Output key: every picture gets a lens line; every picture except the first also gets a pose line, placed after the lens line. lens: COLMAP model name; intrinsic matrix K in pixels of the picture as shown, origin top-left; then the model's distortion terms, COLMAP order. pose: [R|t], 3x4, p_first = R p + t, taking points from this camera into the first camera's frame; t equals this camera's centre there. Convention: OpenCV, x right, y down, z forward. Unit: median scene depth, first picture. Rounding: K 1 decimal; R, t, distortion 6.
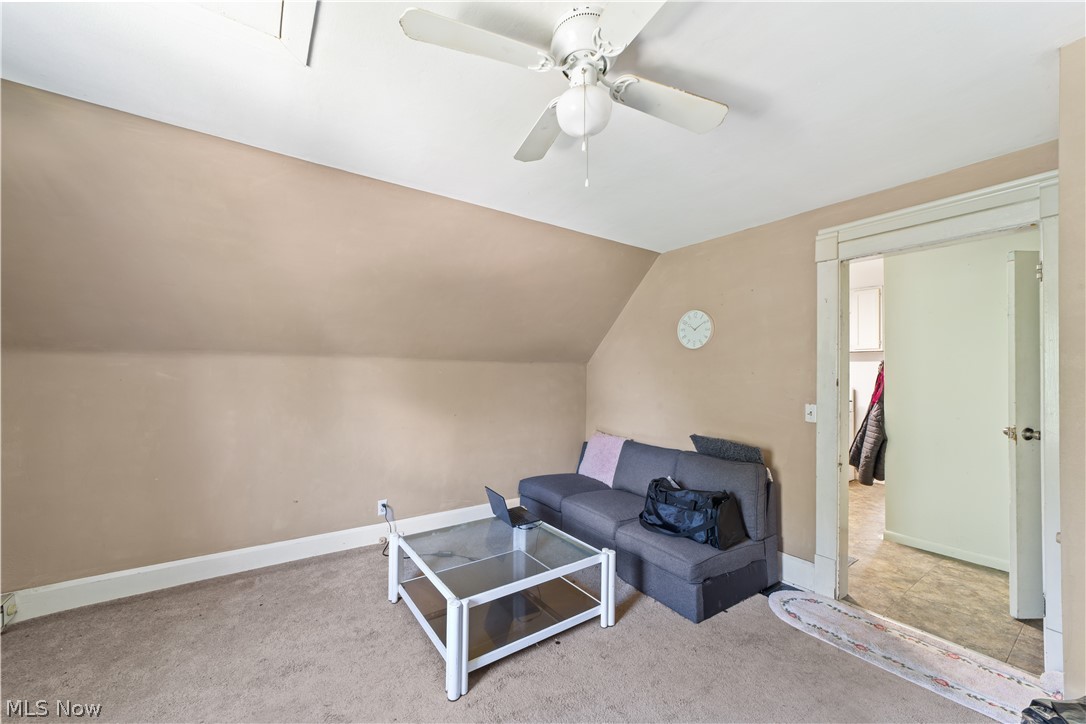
lens RADIAL K [[415.8, 0, 543.0], [0, 415.8, 362.0], [0, 0, 1]] dist [-0.000662, 0.000183]
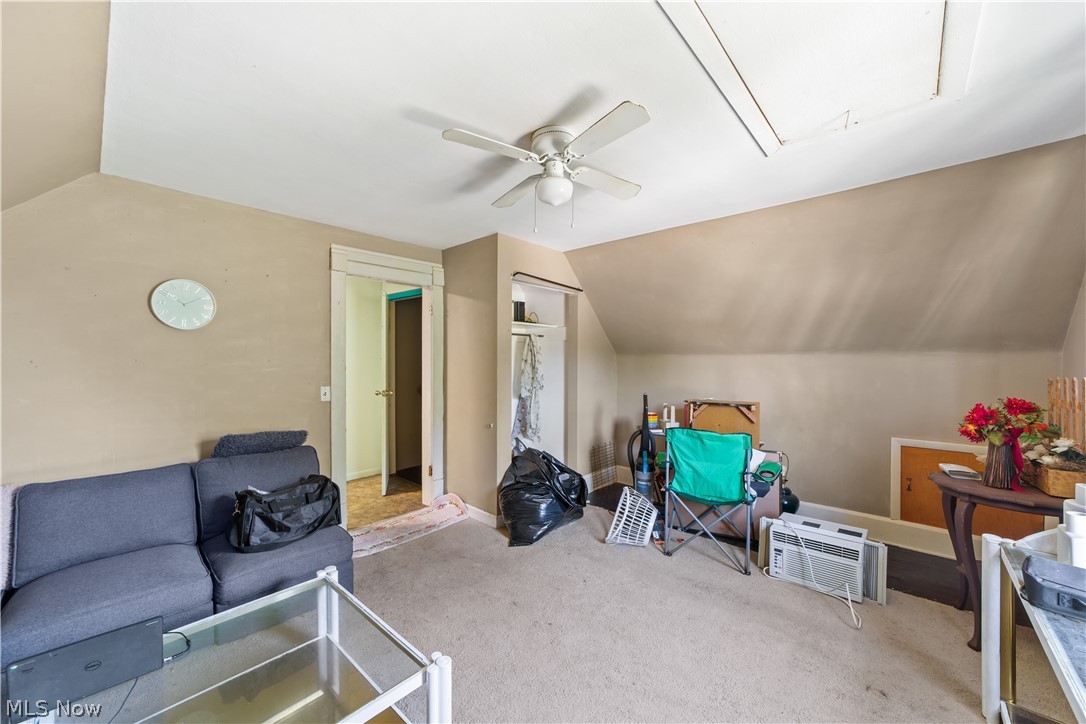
lens RADIAL K [[415.8, 0, 543.0], [0, 415.8, 362.0], [0, 0, 1]] dist [-0.000662, 0.000183]
pose [[-0.229996, -0.010238, 0.973138, -0.664512], [-0.027268, 0.999620, 0.004072, 0.009342], [-0.972810, -0.025599, -0.230187, 0.662566]]
